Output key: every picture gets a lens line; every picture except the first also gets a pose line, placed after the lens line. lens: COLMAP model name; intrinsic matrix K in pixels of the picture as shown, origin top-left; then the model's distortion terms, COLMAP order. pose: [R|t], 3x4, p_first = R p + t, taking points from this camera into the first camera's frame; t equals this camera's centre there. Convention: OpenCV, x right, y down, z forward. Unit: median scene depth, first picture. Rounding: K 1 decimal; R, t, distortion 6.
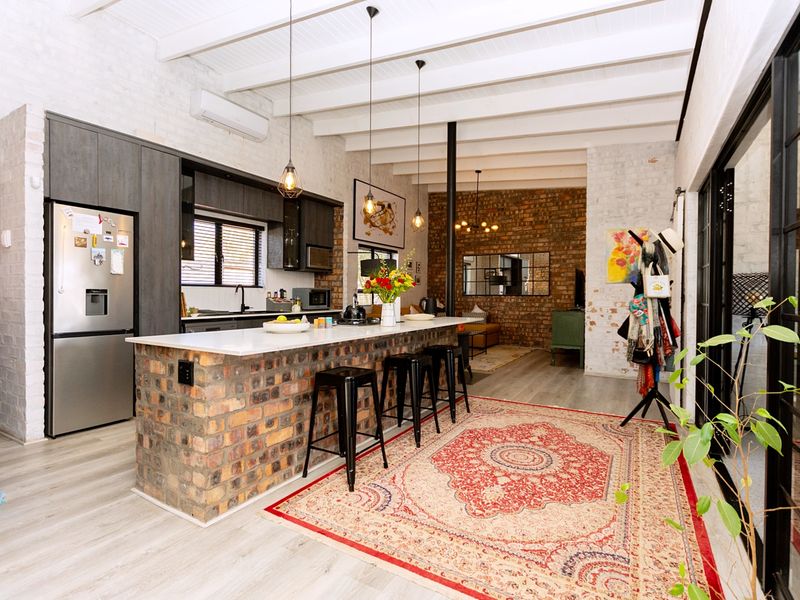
lens RADIAL K [[409.4, 0, 402.1], [0, 409.4, 299.5], [0, 0, 1]] dist [-0.015839, 0.007846]
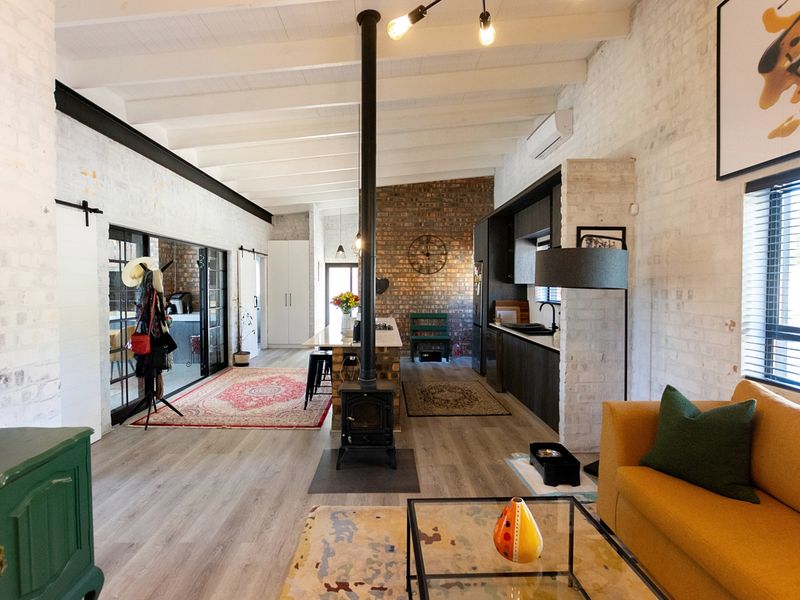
lens RADIAL K [[409.4, 0, 395.1], [0, 409.4, 296.2], [0, 0, 1]] dist [-0.015839, 0.007846]
pose [[-0.851538, 0.005351, -0.524265, 0.588625], [-0.014174, 0.999348, 0.033221, -0.106632], [0.524101, 0.035720, -0.850907, 2.235206]]
